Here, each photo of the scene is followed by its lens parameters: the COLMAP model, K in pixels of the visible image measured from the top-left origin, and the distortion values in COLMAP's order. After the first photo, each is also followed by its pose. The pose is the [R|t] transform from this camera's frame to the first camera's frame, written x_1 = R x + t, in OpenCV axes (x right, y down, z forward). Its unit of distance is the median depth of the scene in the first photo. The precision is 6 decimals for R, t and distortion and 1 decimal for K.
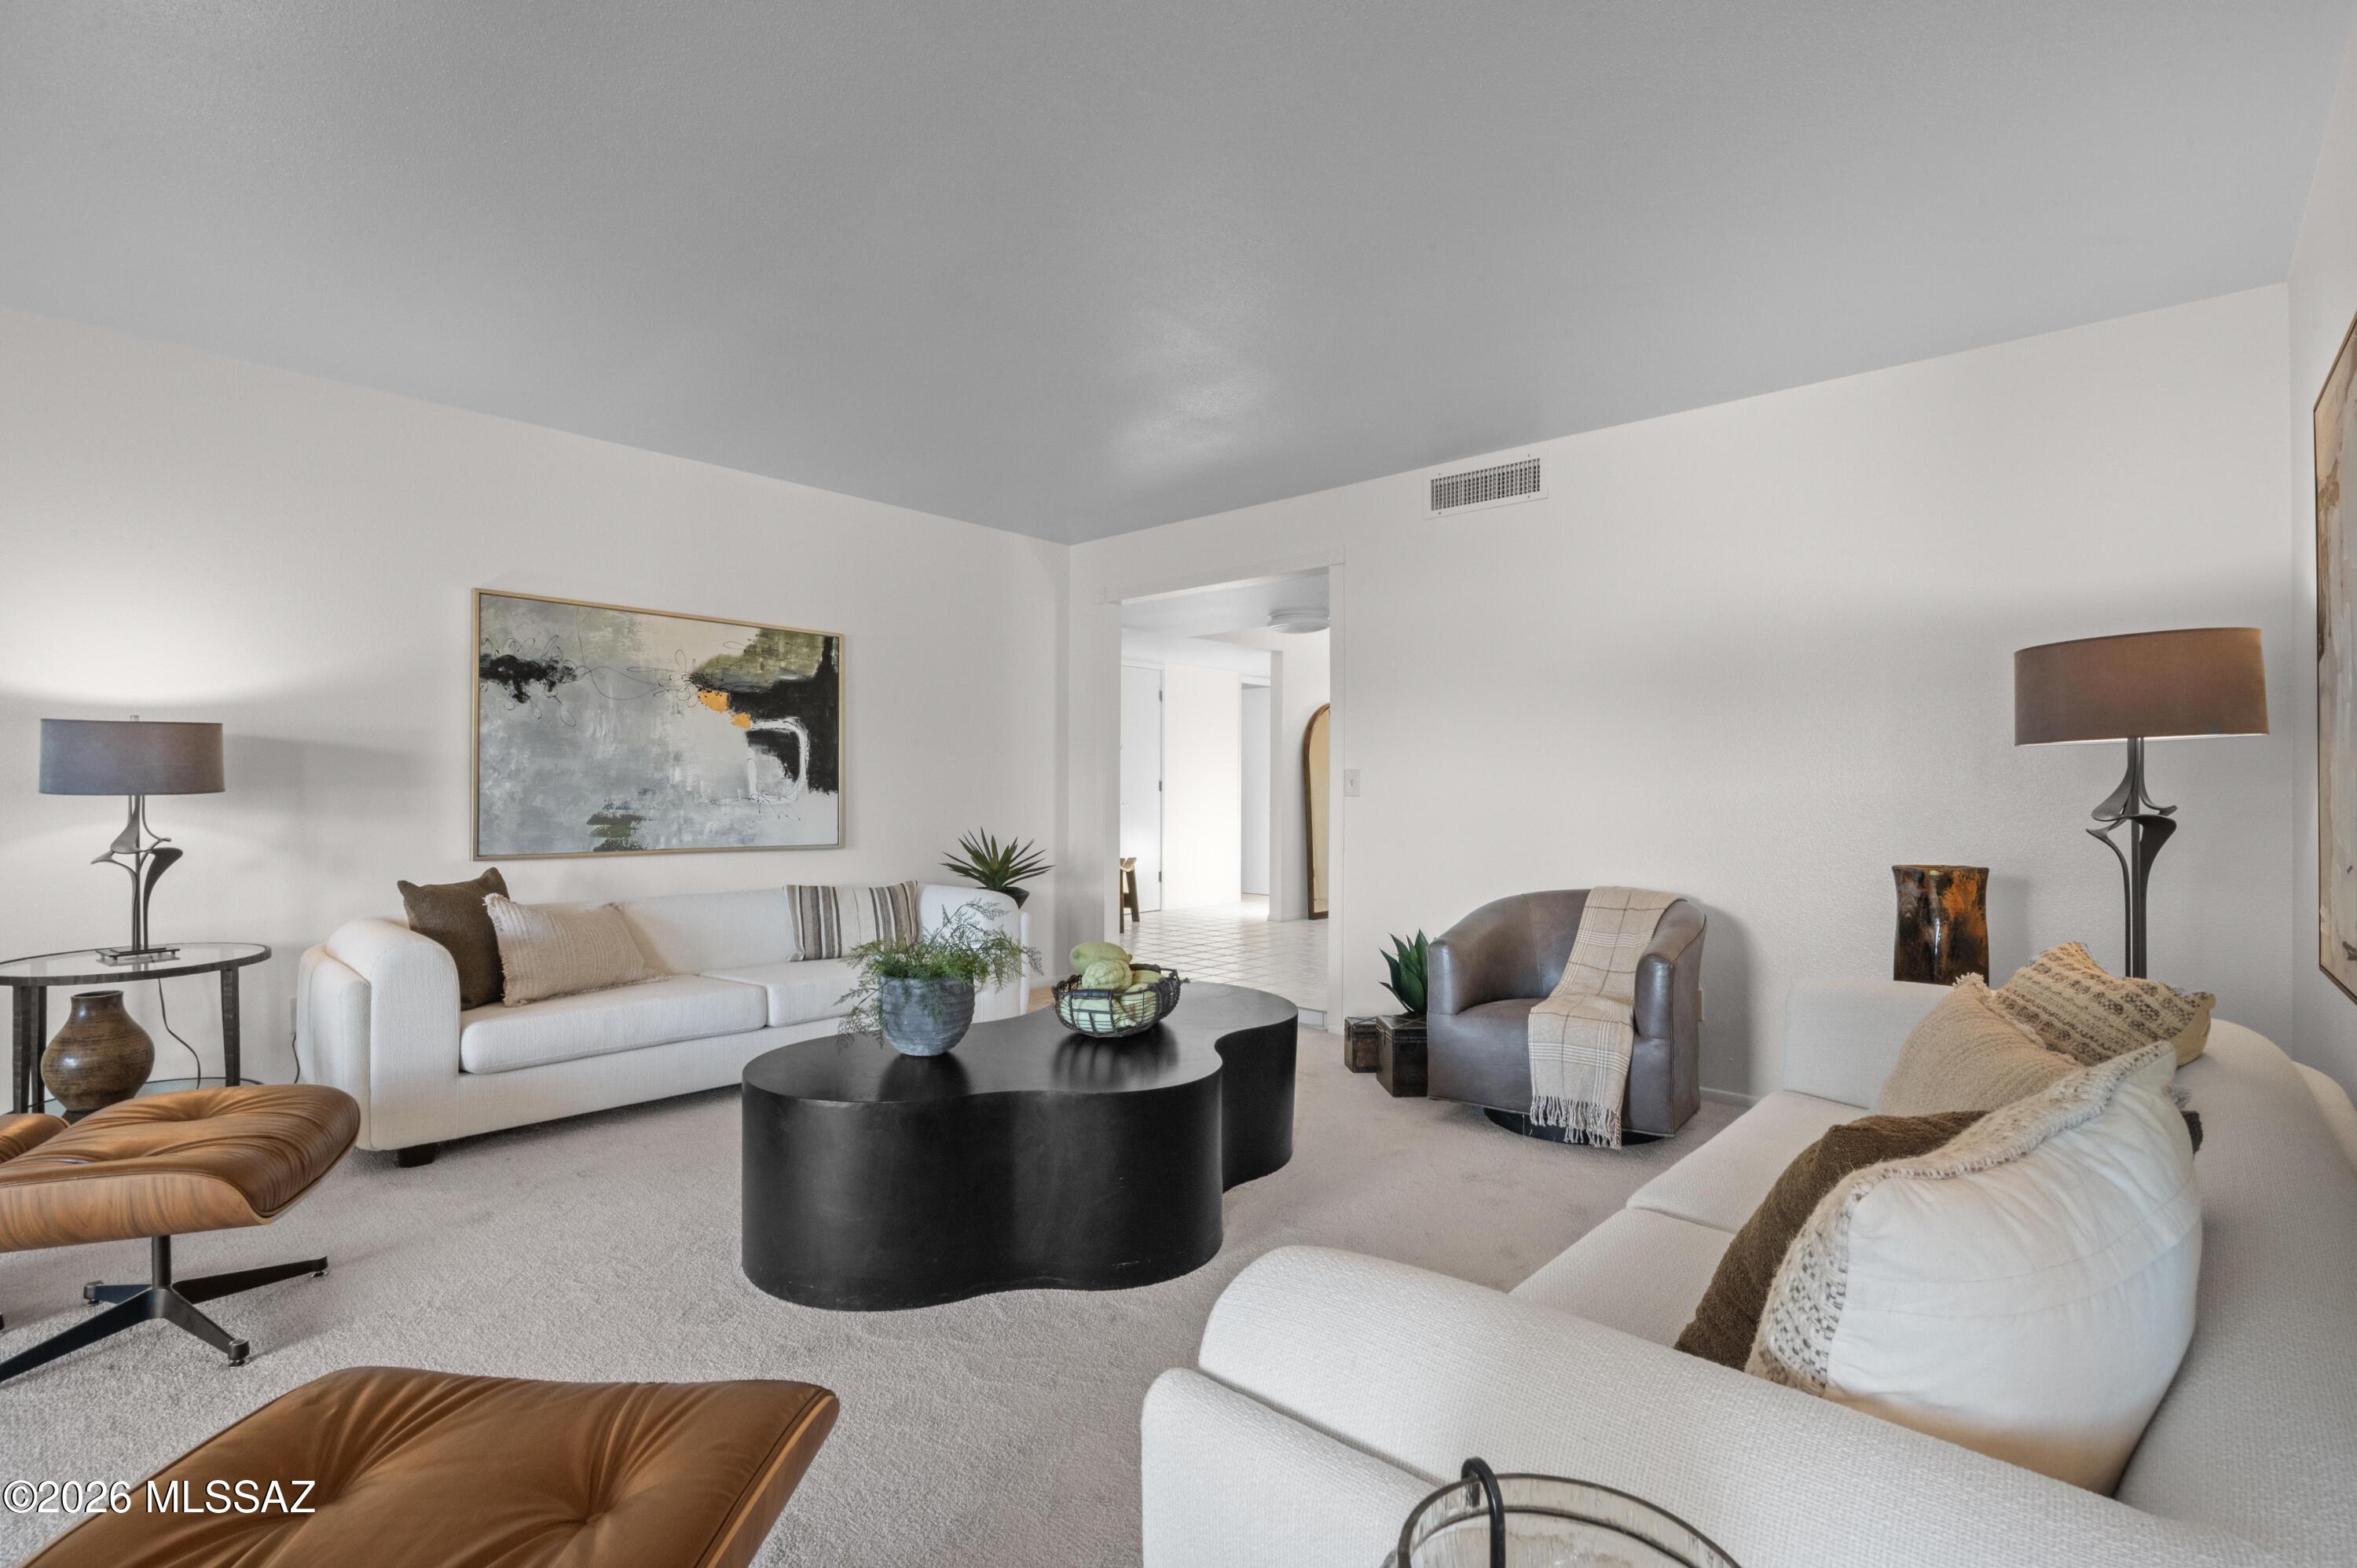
lens RADIAL K [[1077.7, 0, 1177.7], [0, 1077.7, 789.7], [0, 0, 1]] dist [-0.020408, -0.000182]
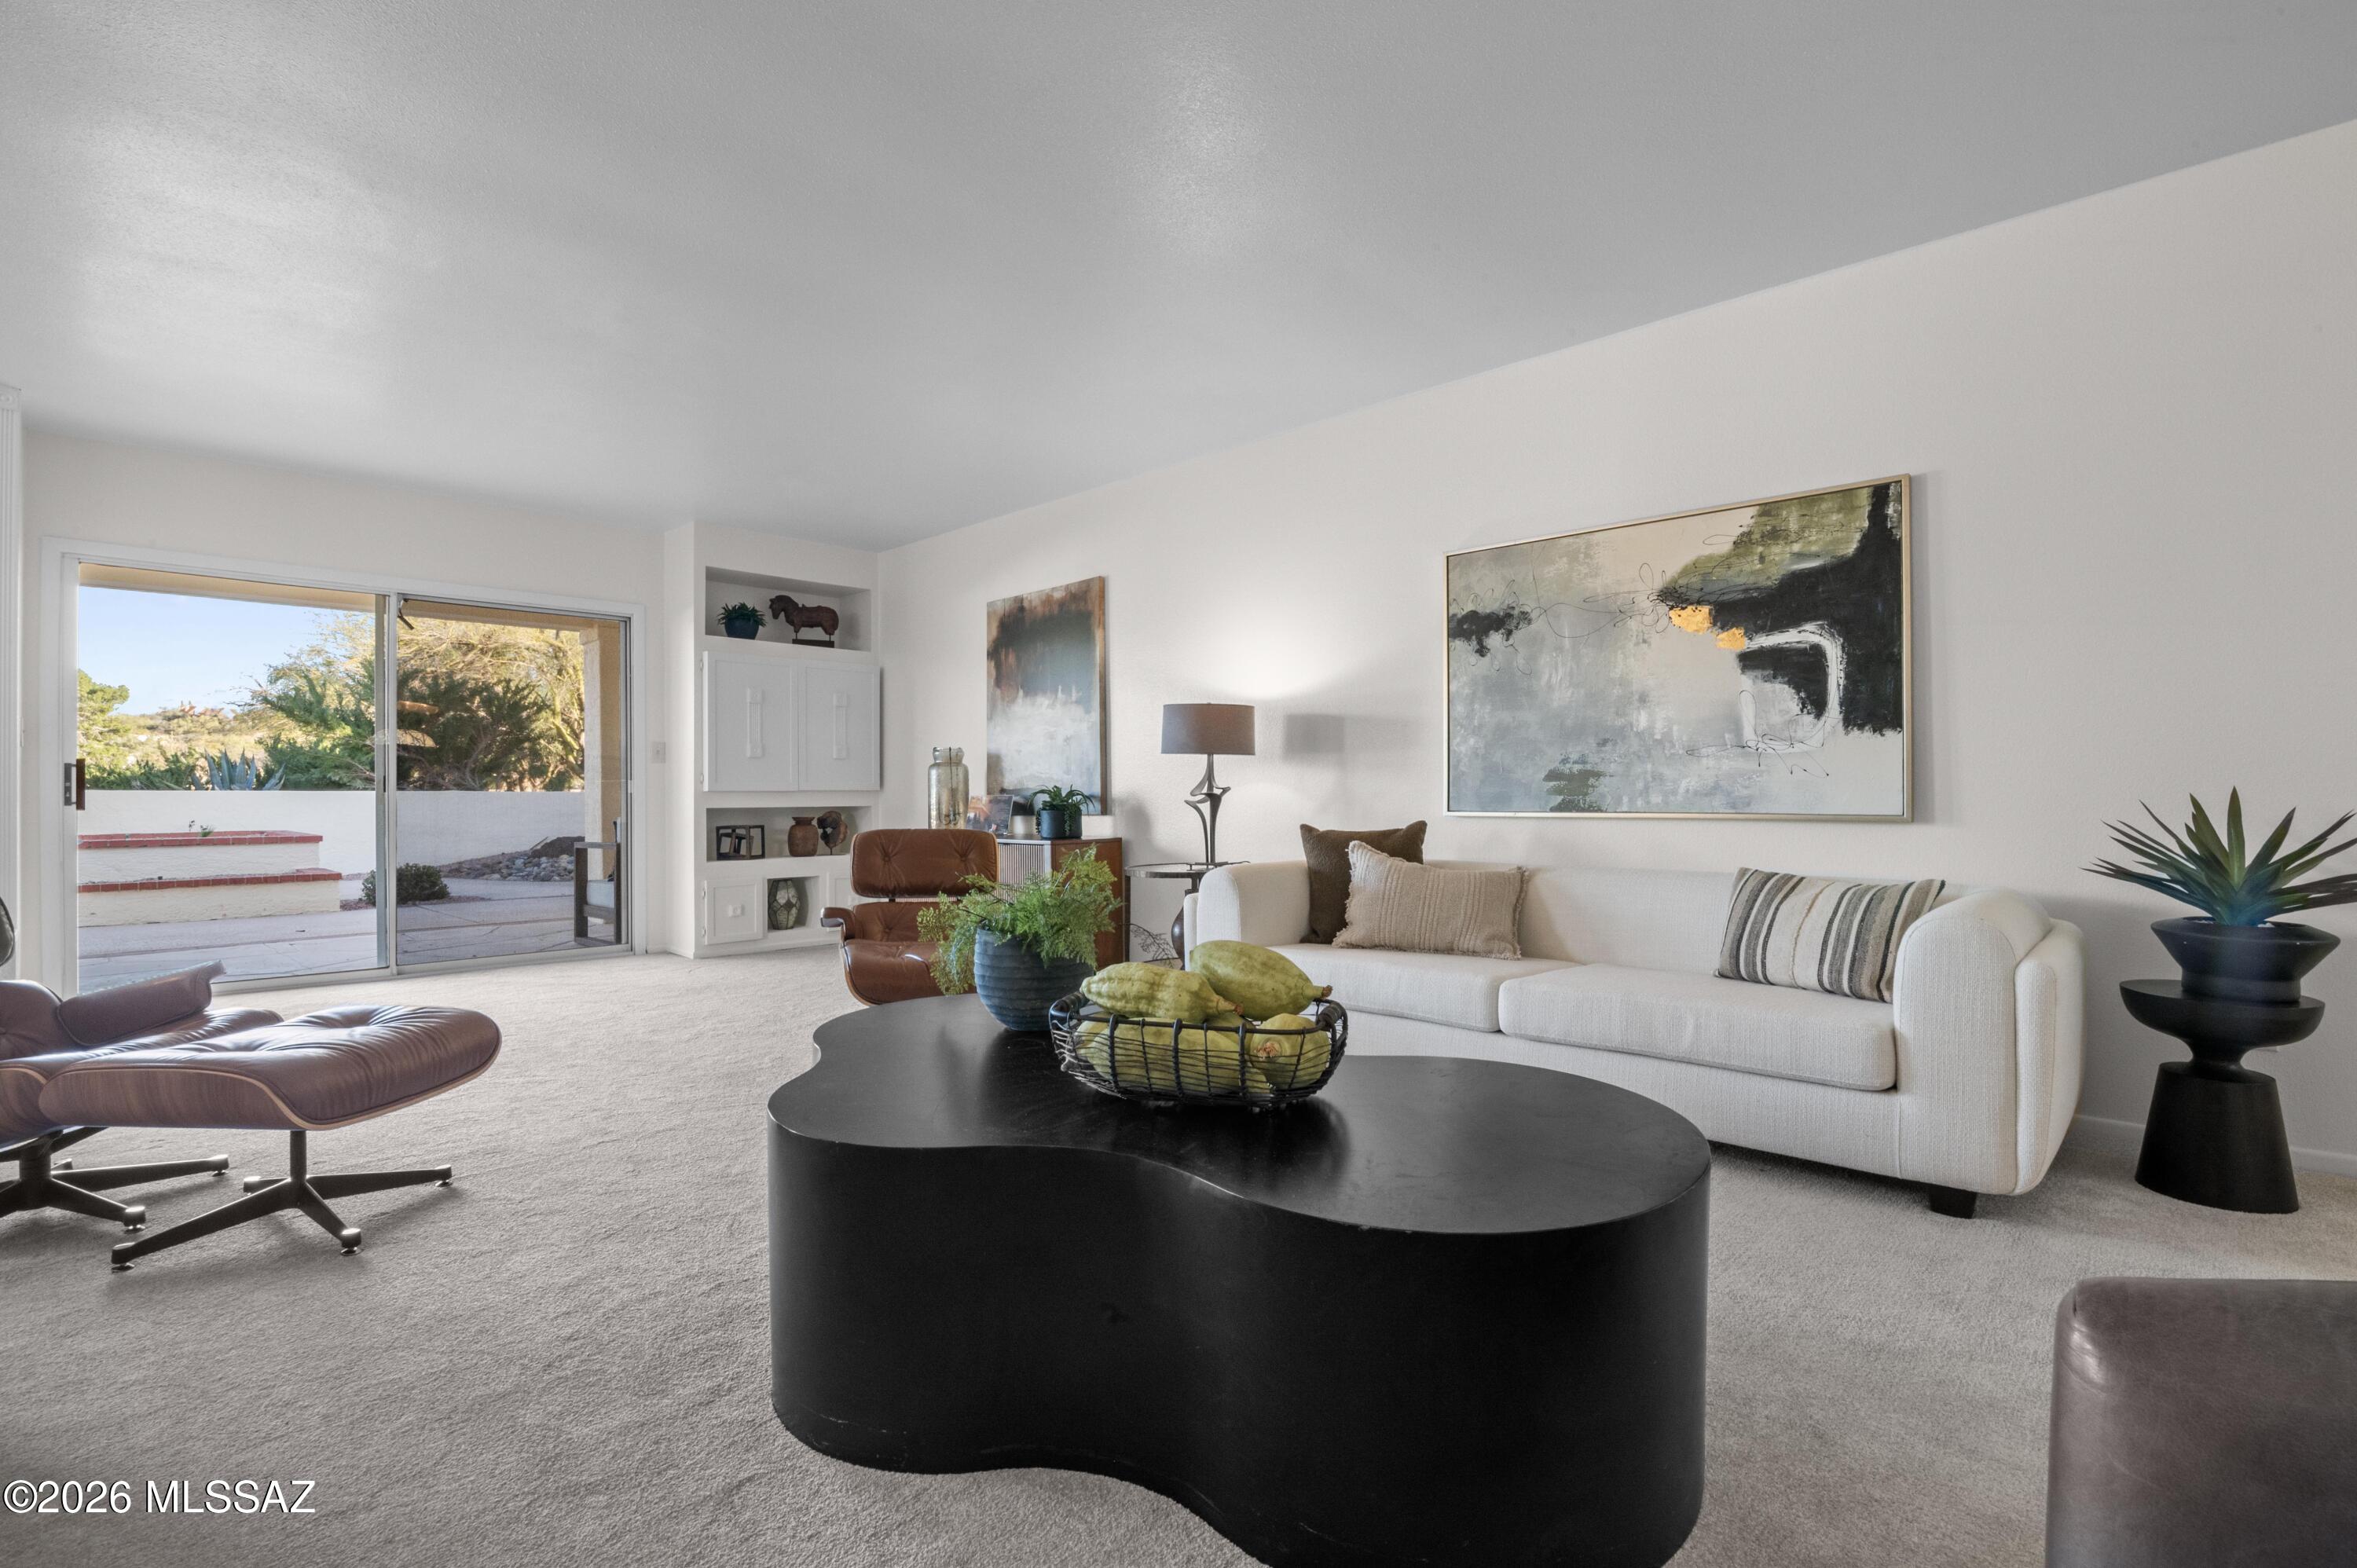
lens RADIAL K [[1077.7, 0, 1178.5], [0, 1077.7, 792.7], [0, 0, 1]] dist [-0.020408, -0.000182]
pose [[-0.027220, -0.000878, -0.999629, 0.348090], [0.011846, 0.999929, -0.001201, 0.037834], [0.999559, -0.011875, -0.027207, 0.678528]]
